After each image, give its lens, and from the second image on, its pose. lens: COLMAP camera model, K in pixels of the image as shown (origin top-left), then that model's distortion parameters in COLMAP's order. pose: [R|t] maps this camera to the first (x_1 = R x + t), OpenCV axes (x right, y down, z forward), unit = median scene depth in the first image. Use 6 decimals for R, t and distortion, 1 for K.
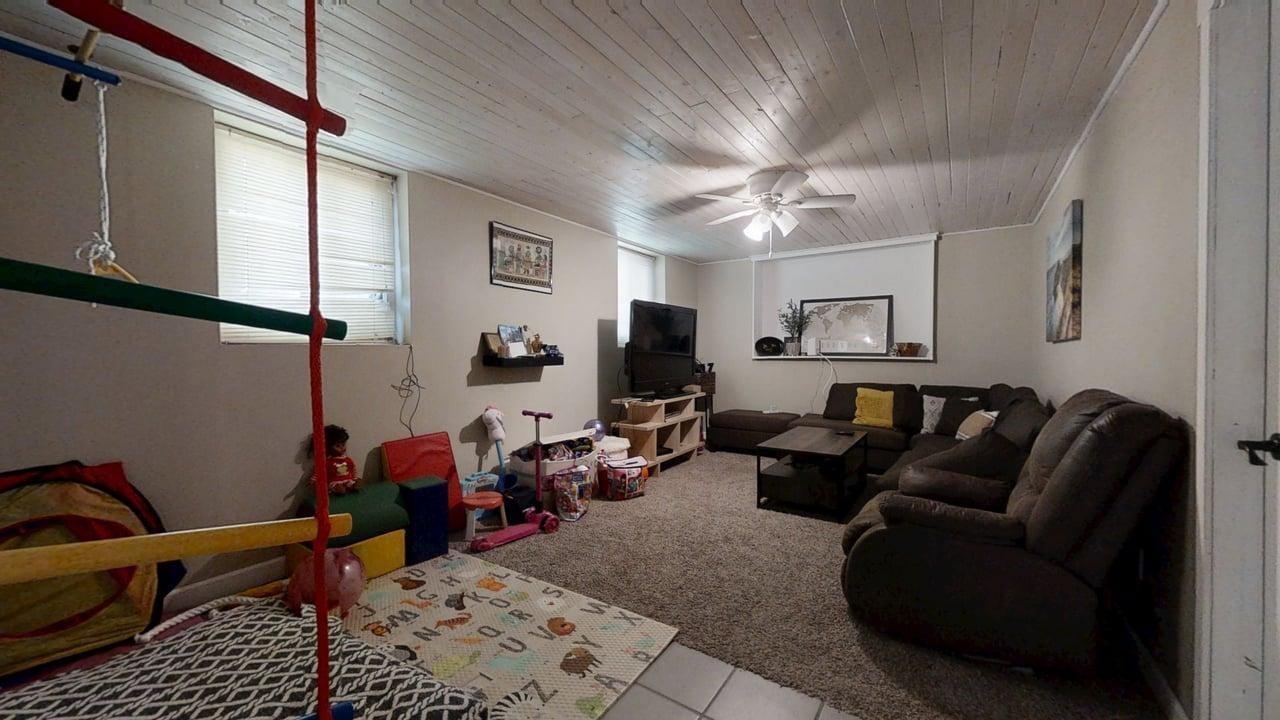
lens RADIAL K [[467.8, 0, 638.0], [0, 467.8, 362.7], [0, 0, 1]] dist [0.000346, 0.000102]
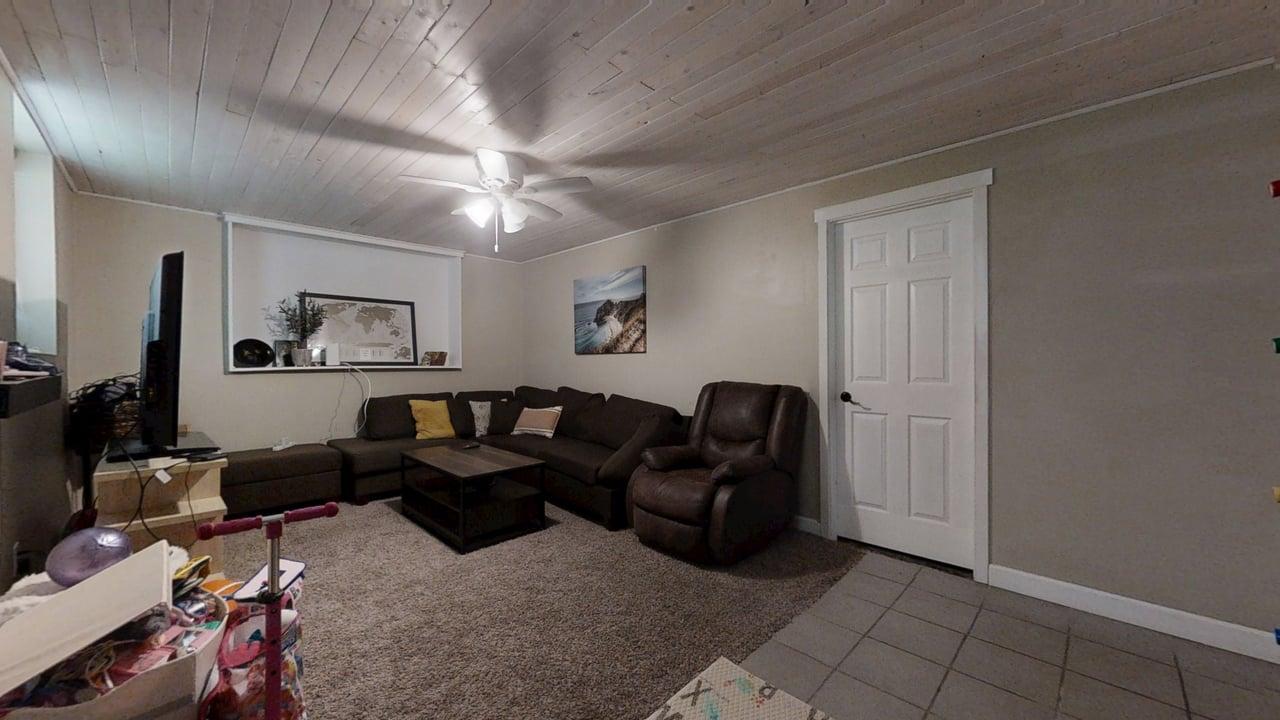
lens RADIAL K [[467.8, 0, 638.0], [0, 467.8, 362.7], [0, 0, 1]] dist [0.000346, 0.000102]
pose [[0.175855, -0.006804, 0.984393, -0.342048], [0.023025, 0.999731, 0.002796, -0.011653], [-0.984147, 0.022174, 0.175964, 0.388108]]
